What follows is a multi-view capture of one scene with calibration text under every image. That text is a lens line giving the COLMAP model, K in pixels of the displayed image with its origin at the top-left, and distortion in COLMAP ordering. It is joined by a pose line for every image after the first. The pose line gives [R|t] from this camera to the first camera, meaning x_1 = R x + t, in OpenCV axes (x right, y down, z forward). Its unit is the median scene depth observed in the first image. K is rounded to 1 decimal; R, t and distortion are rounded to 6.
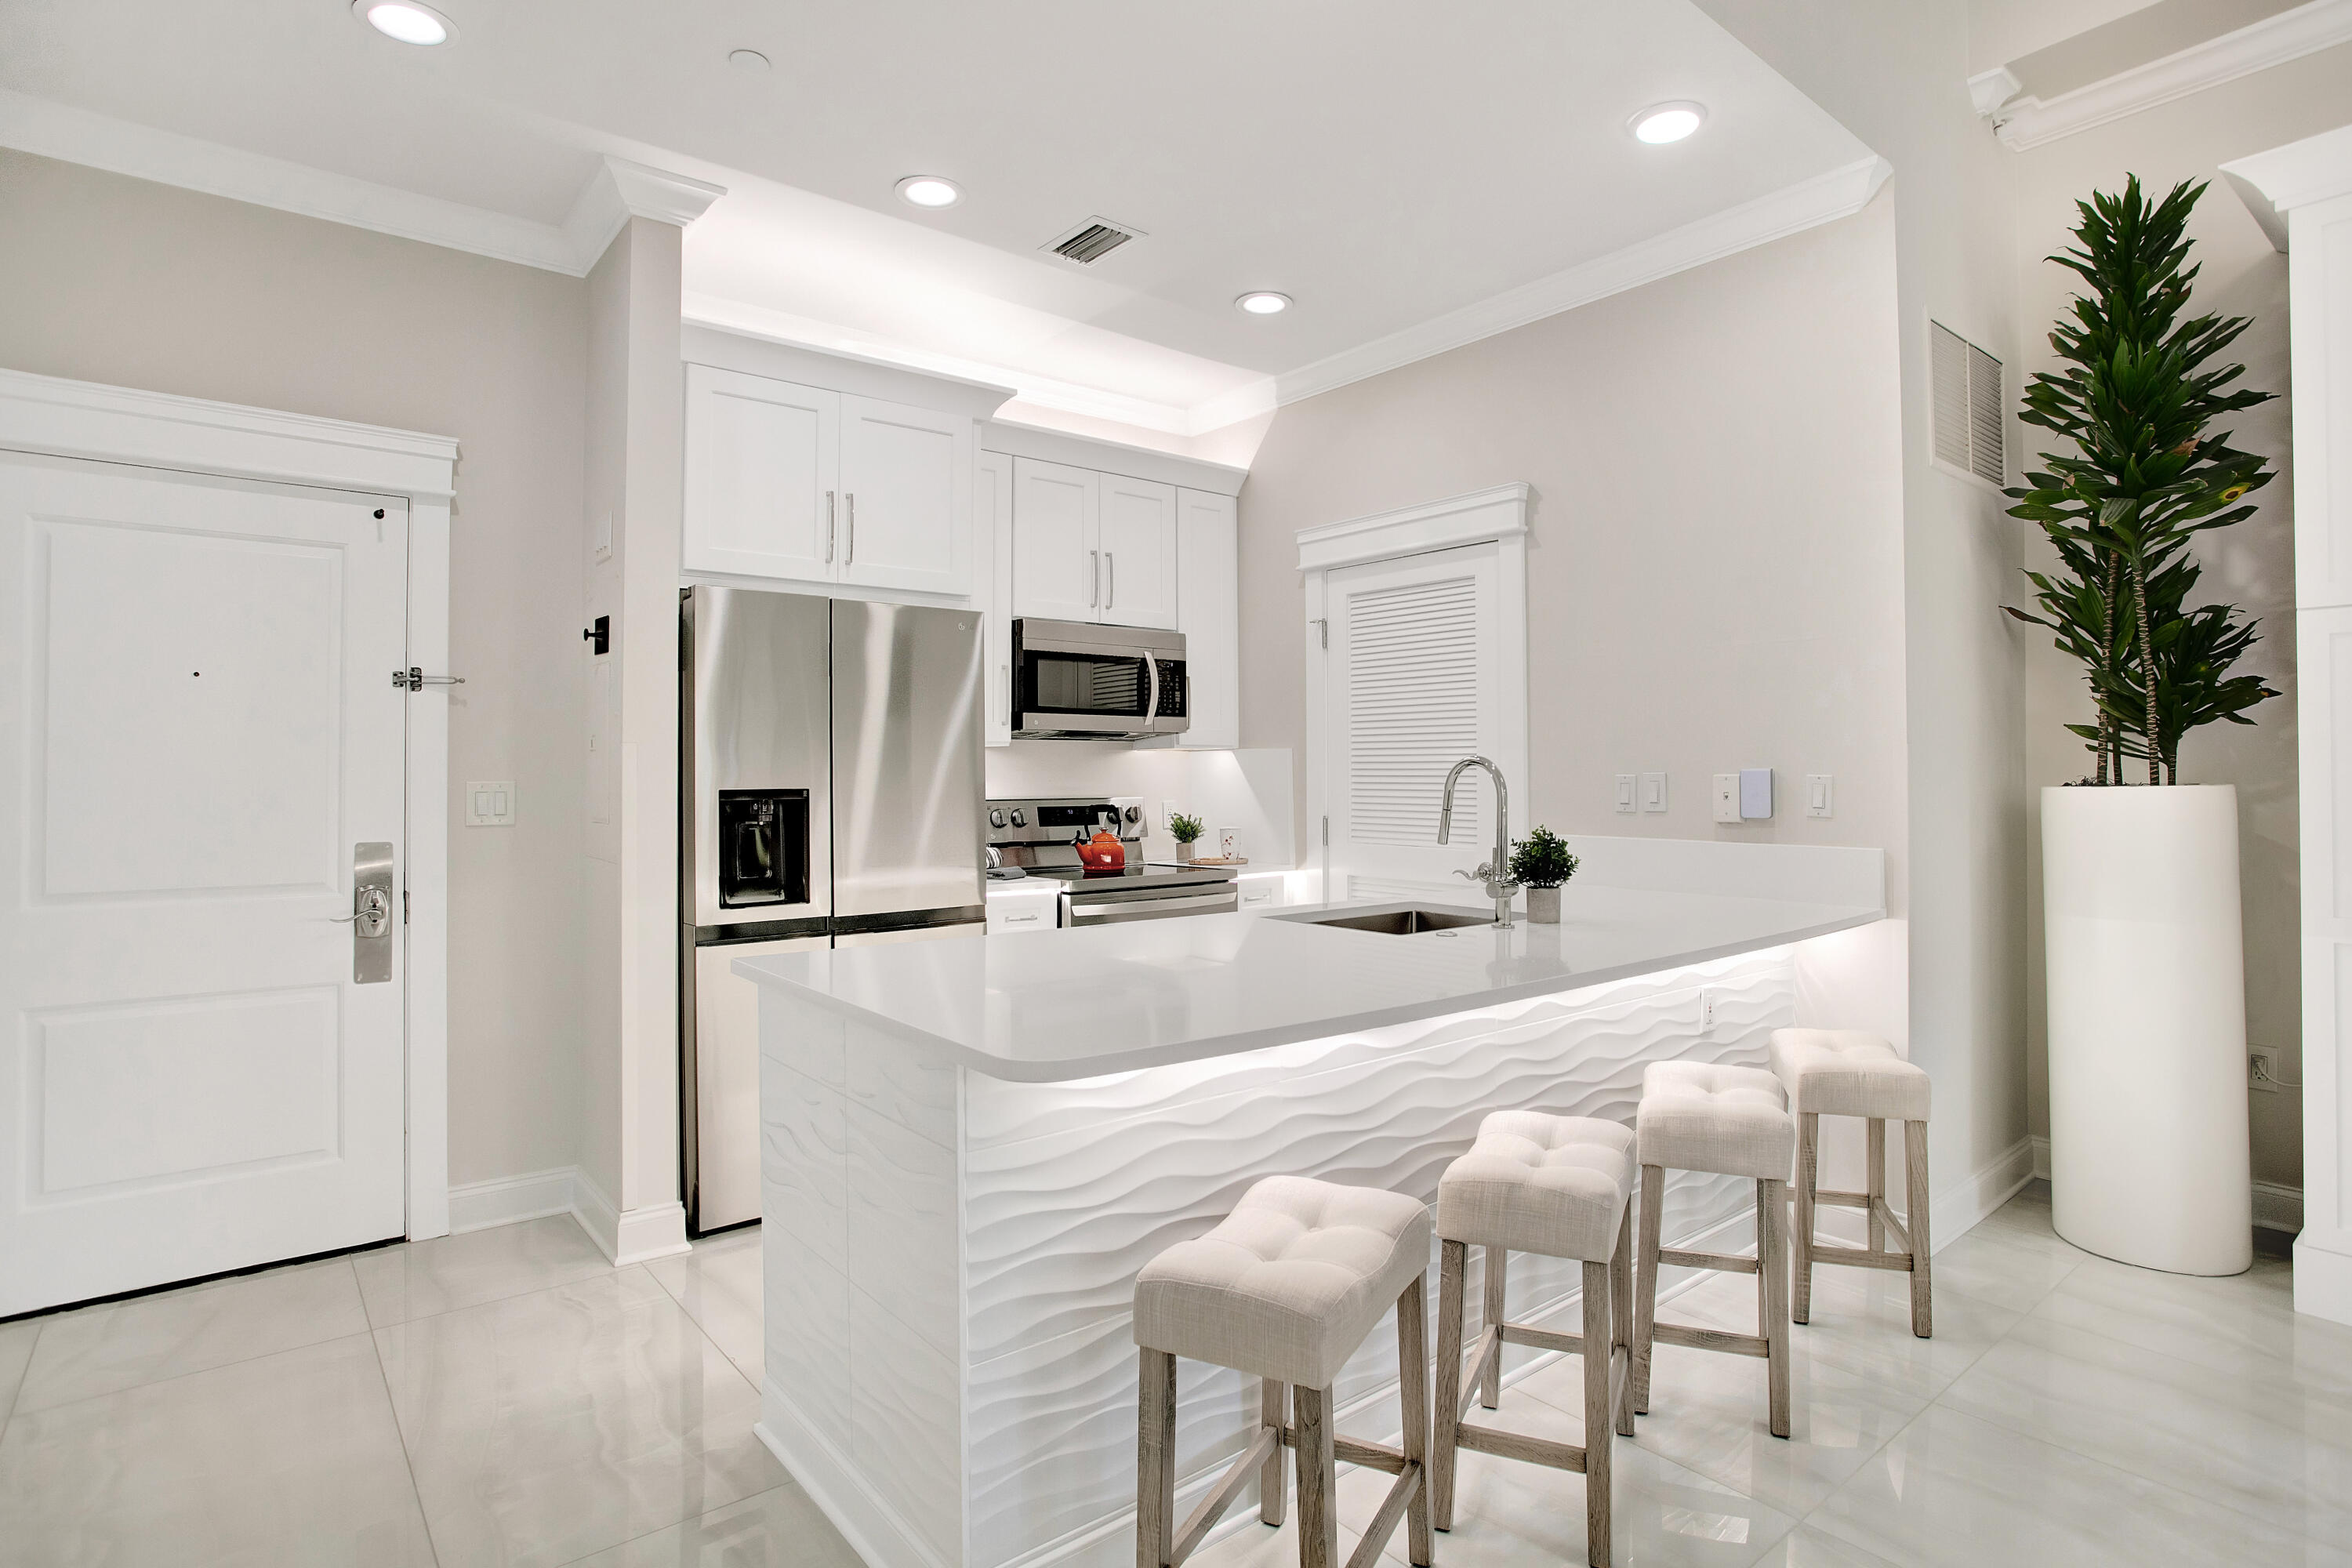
lens RADIAL K [[1229.0, 0, 1183.1], [0, 1229.0, 739.4], [0, 0, 1]] dist [-0.046570, 0.000341]
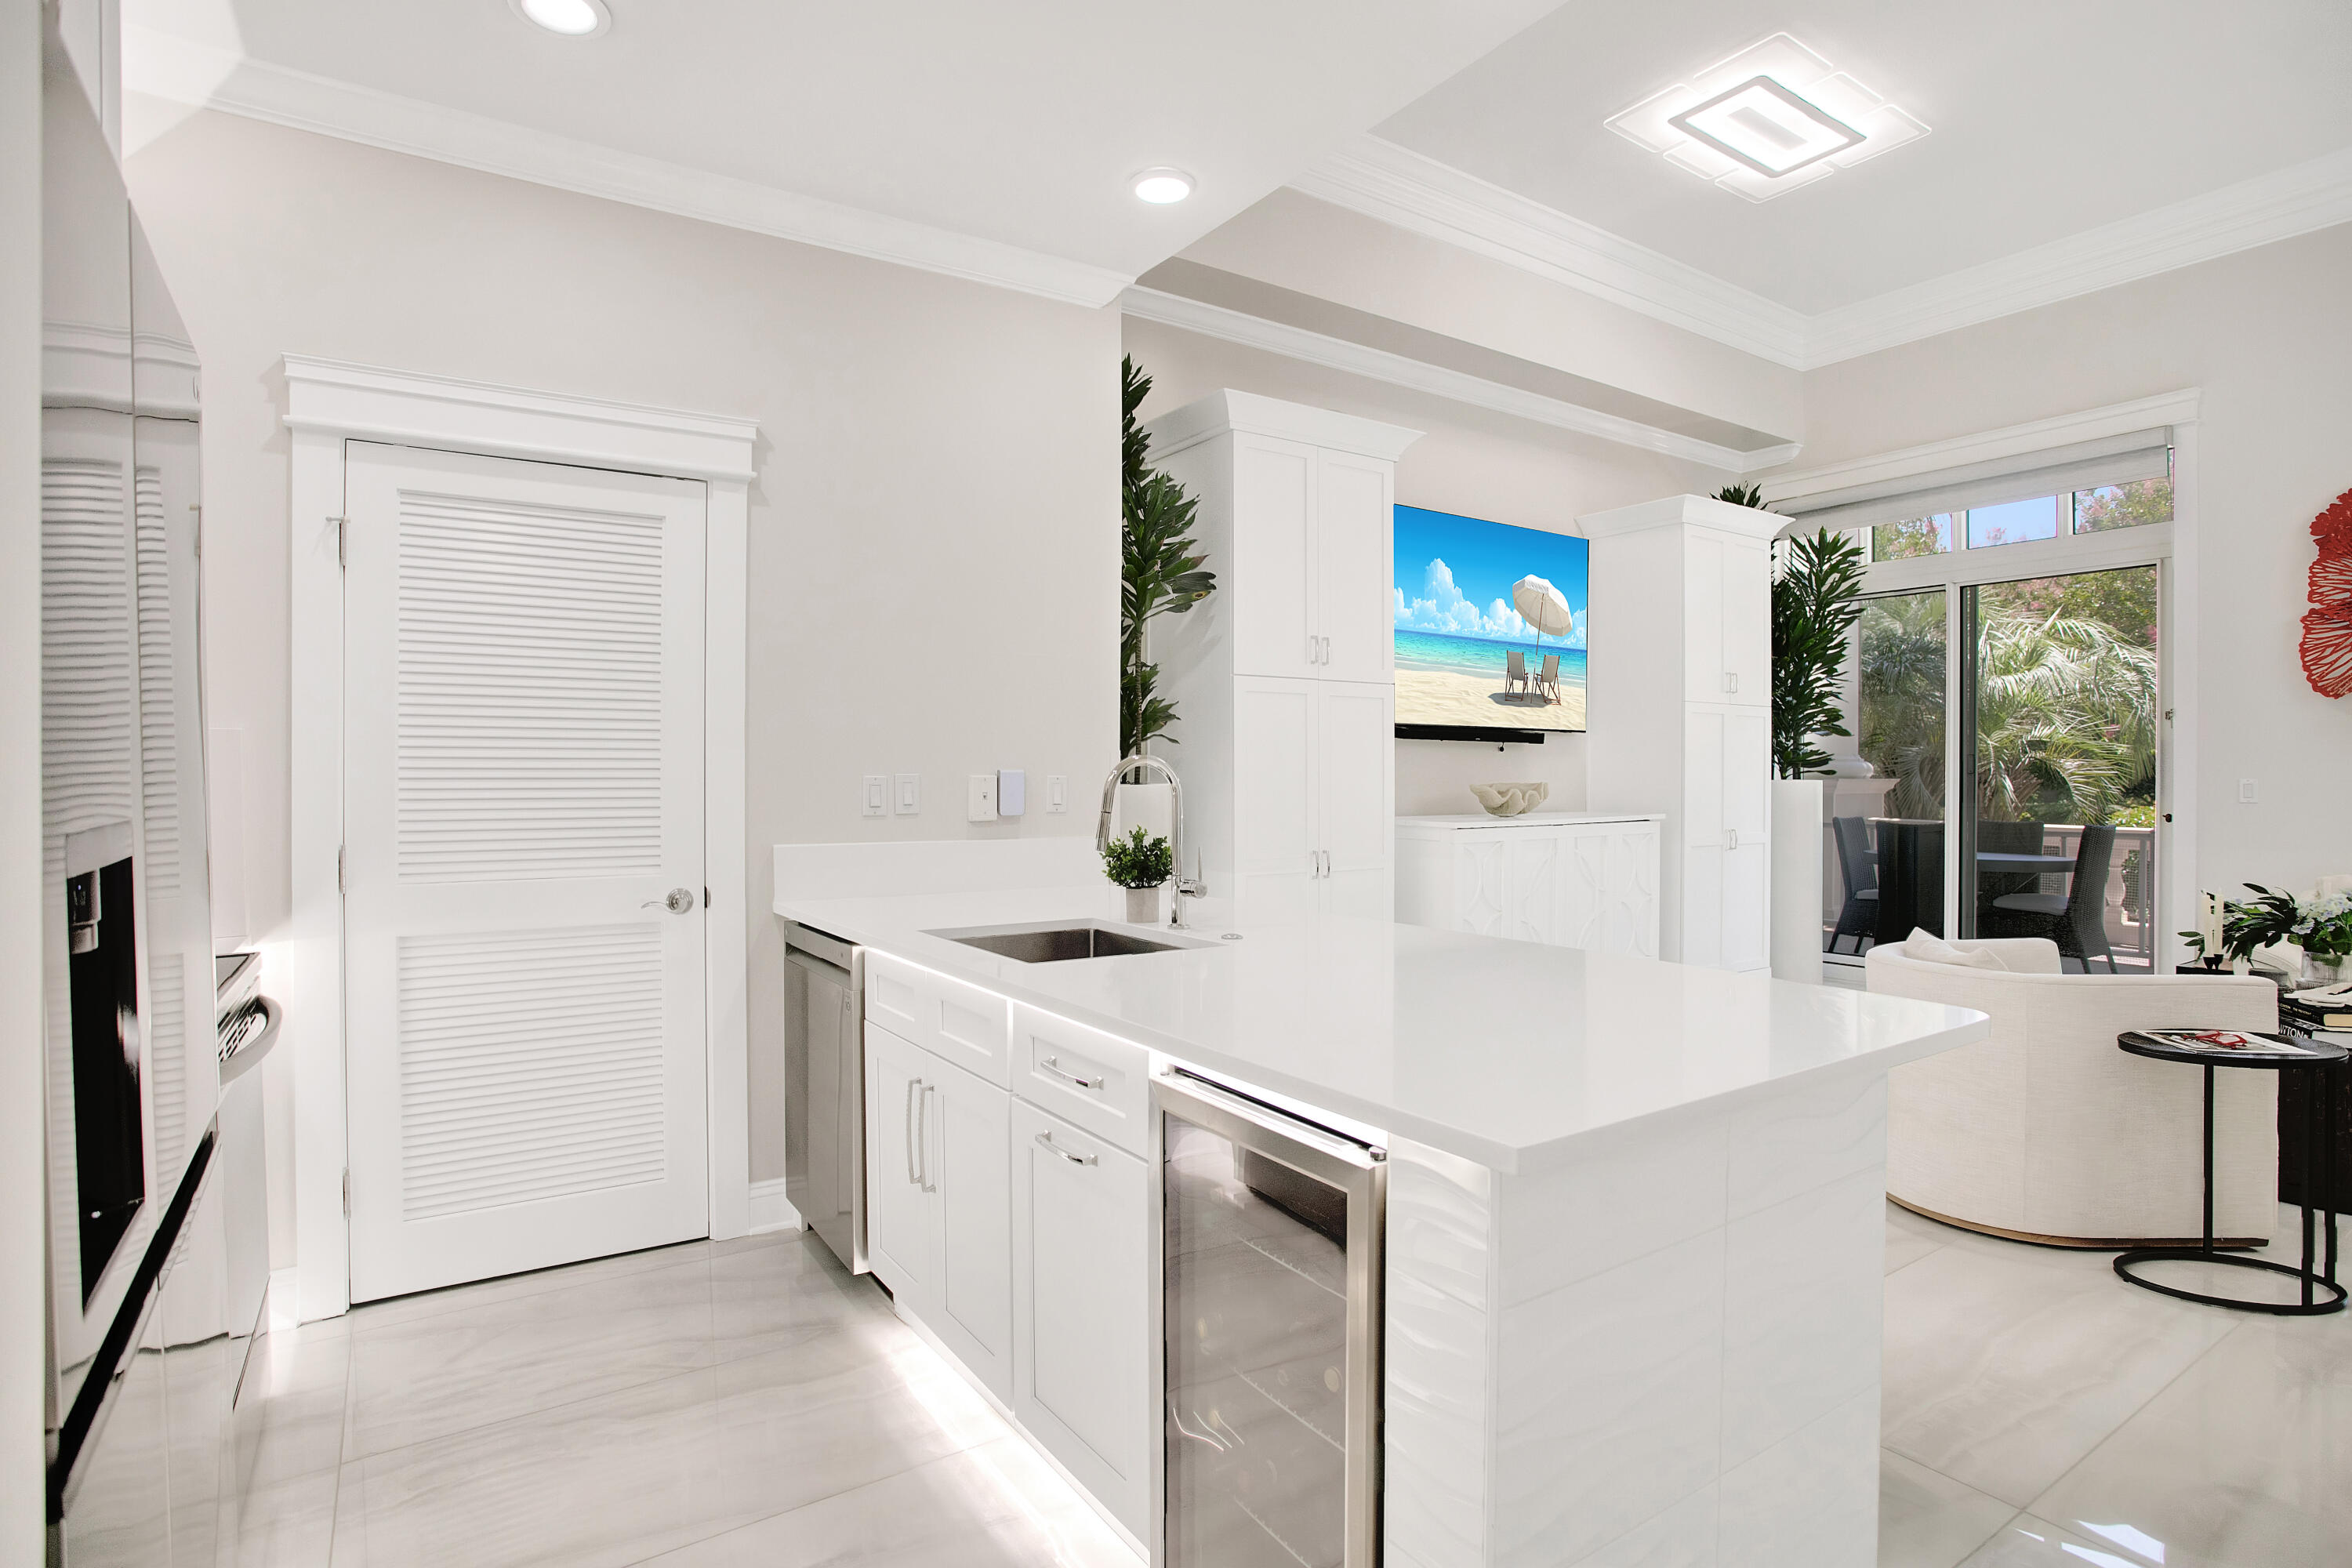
lens RADIAL K [[1204.8, 0, 1190.7], [0, 1204.8, 785.3], [0, 0, 1]] dist [-0.058726, 0.028448]
pose [[0.098591, -0.008603, 0.995091, -0.478449], [-0.026341, 0.999590, 0.011252, 0.017408], [-0.994779, -0.027321, 0.098324, 0.601269]]
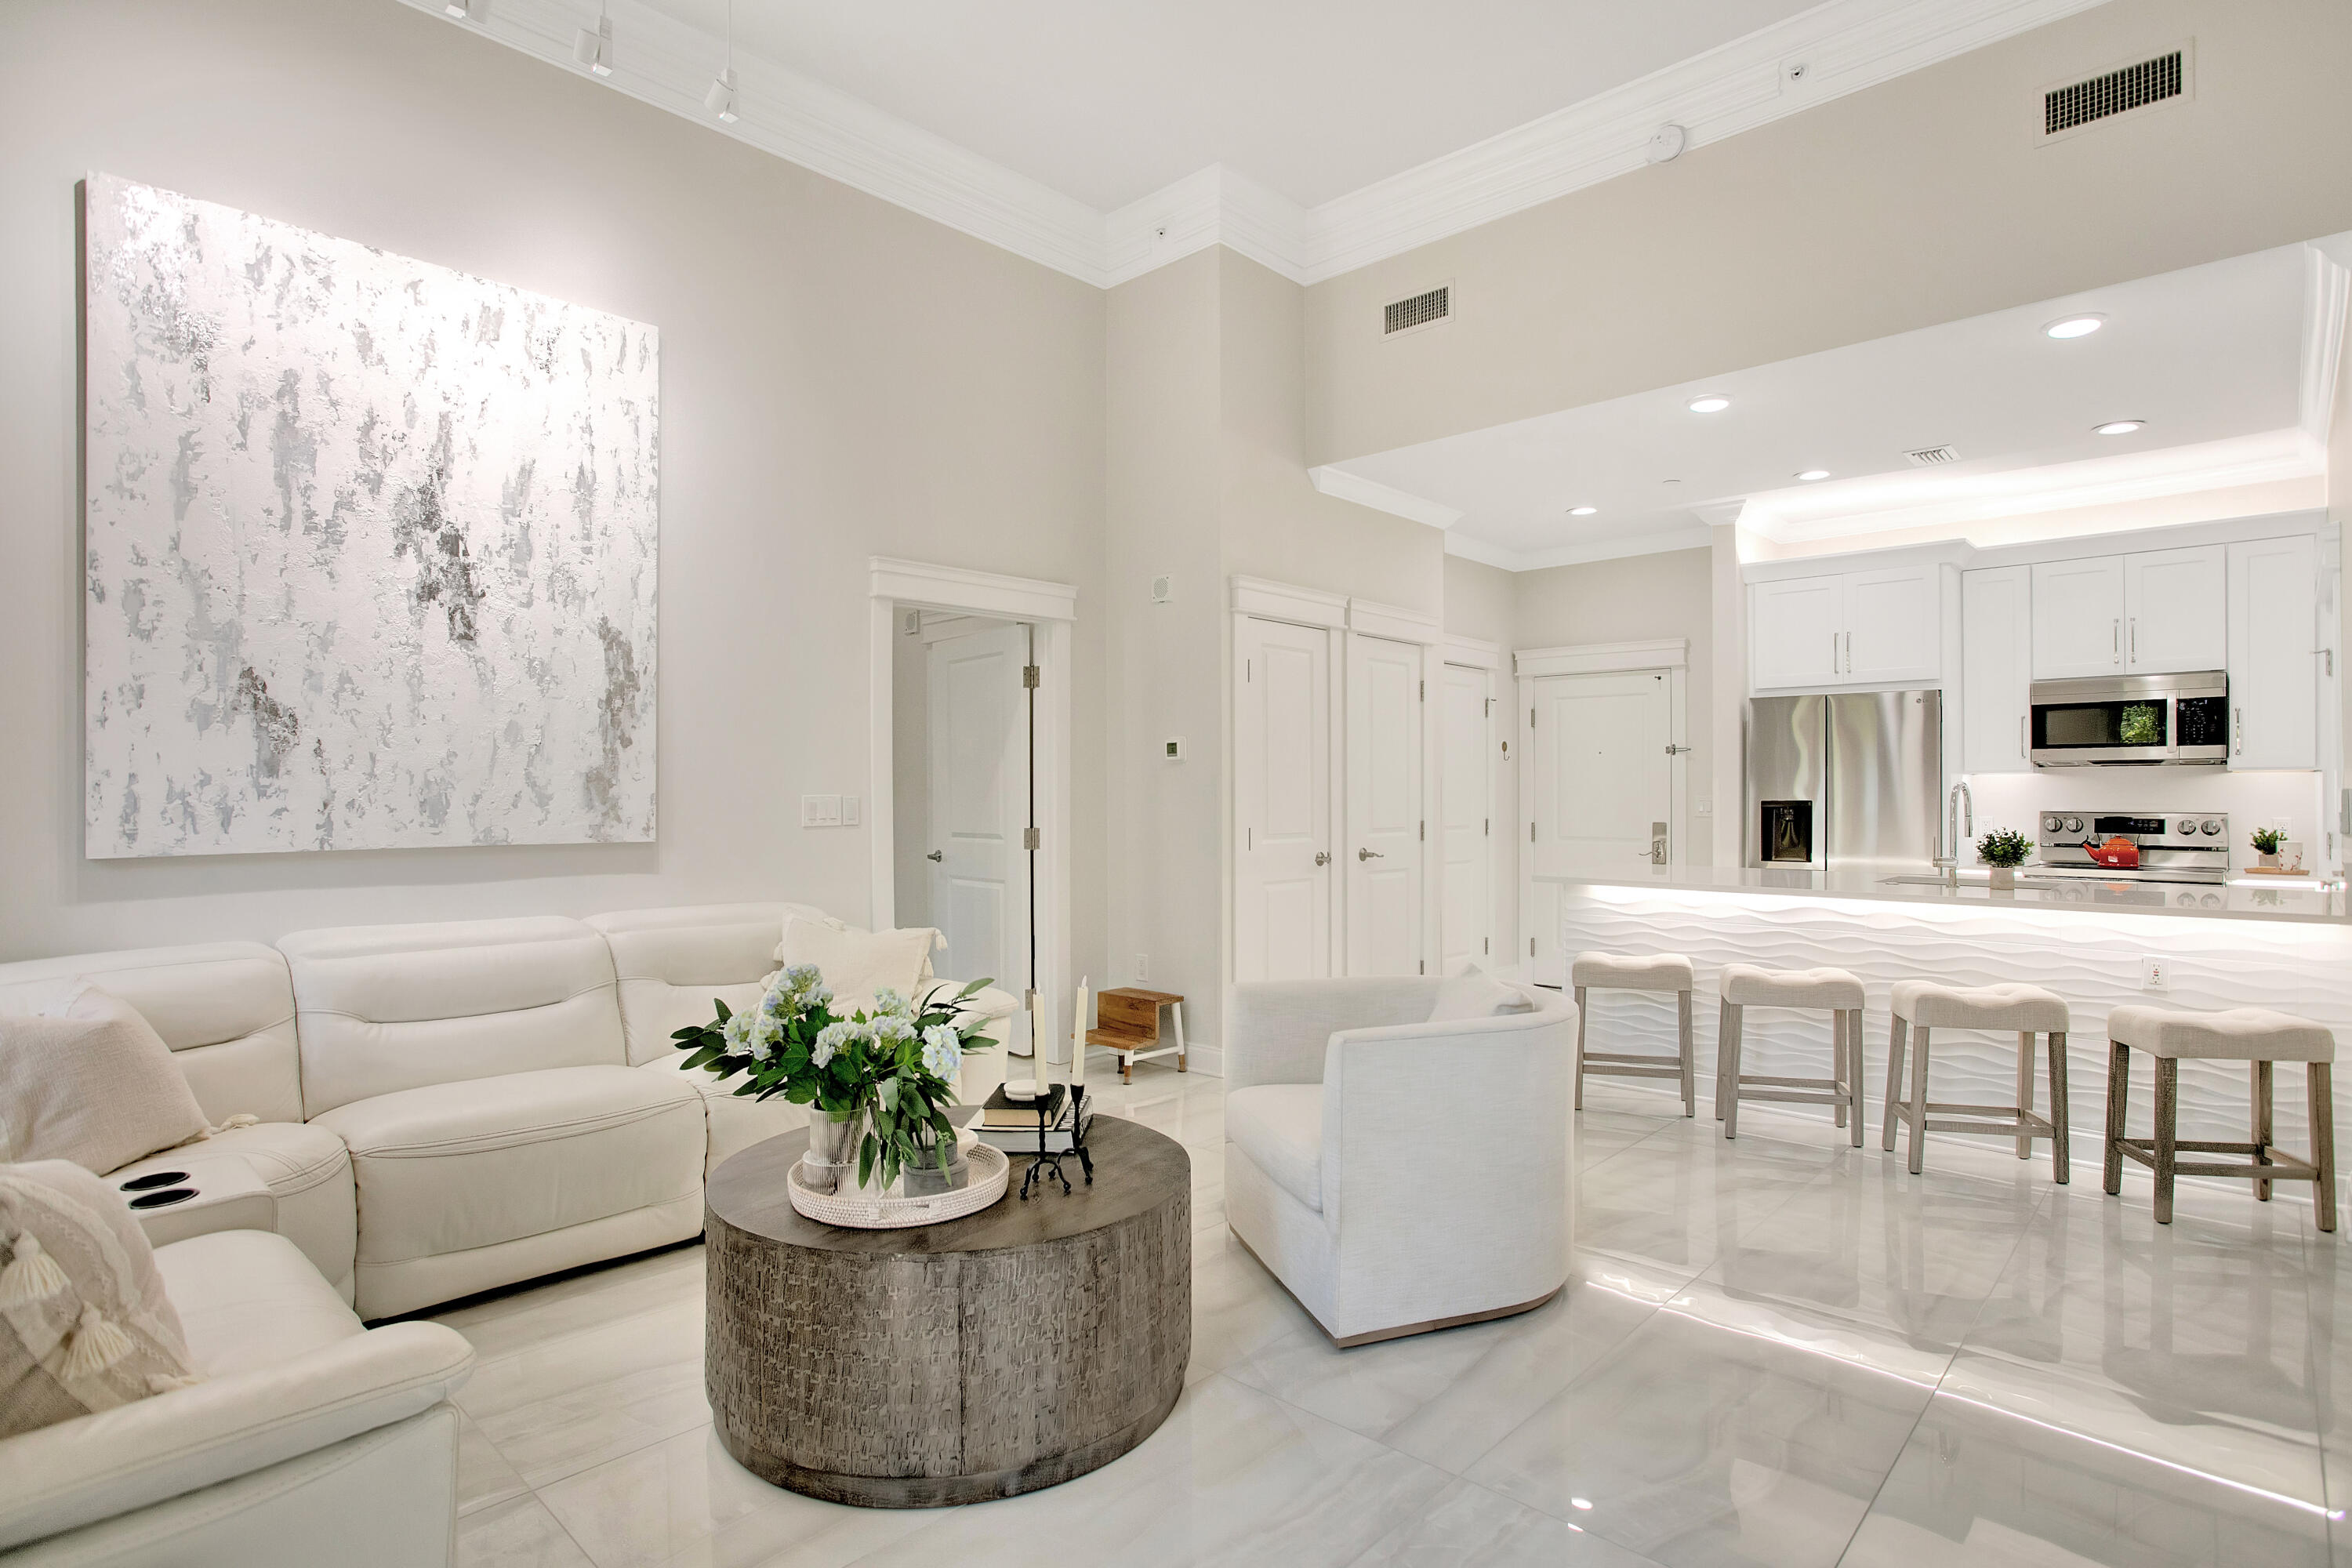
lens RADIAL K [[1204.8, 0, 1190.7], [0, 1204.8, 785.3], [0, 0, 1]] dist [-0.058726, 0.028448]
pose [[0.138467, -0.002699, -0.990363, 1.132572], [0.027142, 0.999631, 0.001071, -0.008842], [0.989995, -0.027028, 0.138489, -0.148647]]
